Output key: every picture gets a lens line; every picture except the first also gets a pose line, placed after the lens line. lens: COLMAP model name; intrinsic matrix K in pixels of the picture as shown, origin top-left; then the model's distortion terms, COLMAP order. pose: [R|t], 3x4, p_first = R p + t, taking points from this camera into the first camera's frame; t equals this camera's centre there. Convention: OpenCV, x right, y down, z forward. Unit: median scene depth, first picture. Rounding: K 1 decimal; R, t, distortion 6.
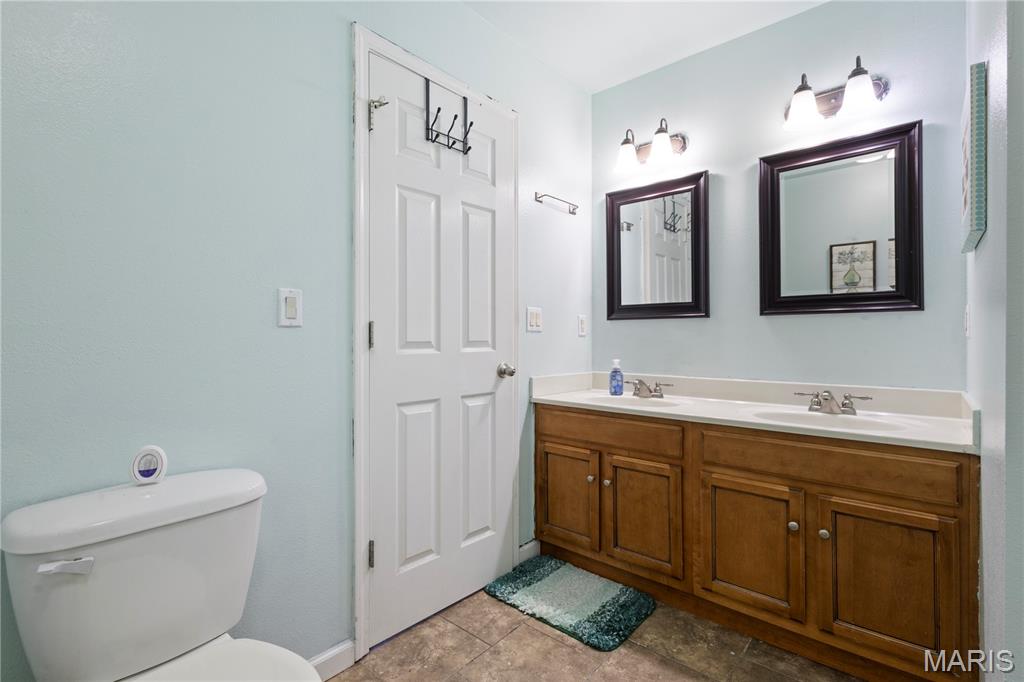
lens RADIAL K [[468.0, 0, 518.0], [0, 468.0, 339.6], [0, 0, 1]] dist [0.002966, -0.000741]
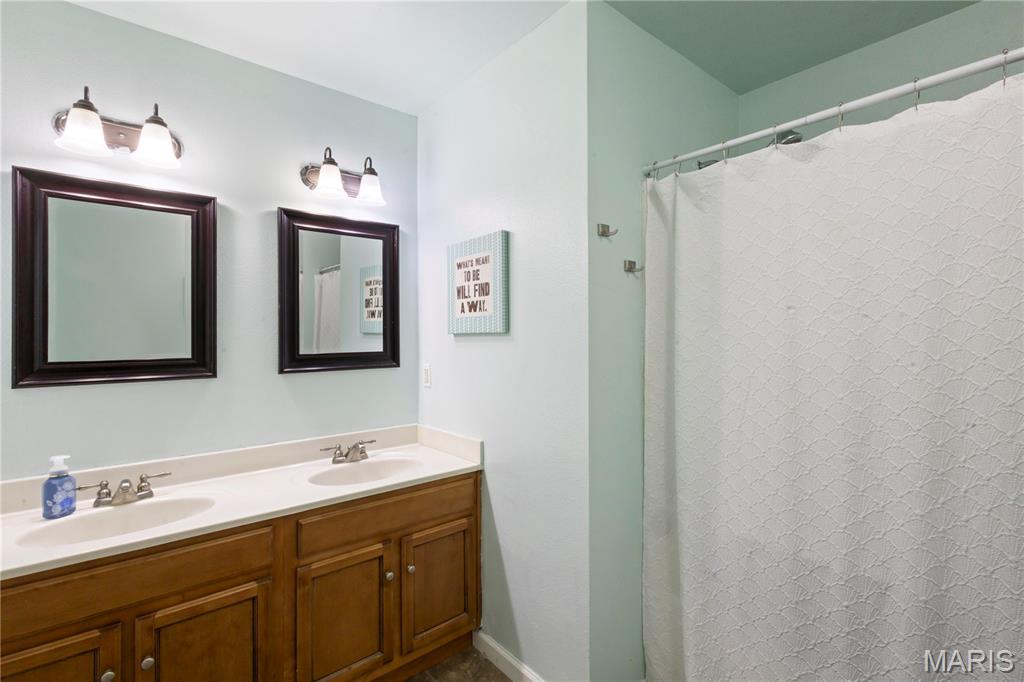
lens RADIAL K [[468.0, 0, 516.9], [0, 468.0, 333.6], [0, 0, 1]] dist [0.002966, -0.000741]
pose [[0.164061, 0.009841, 0.986401, -0.362646], [0.014420, 0.999819, -0.012373, -0.123941], [-0.986345, 0.016254, 0.163890, 0.409660]]
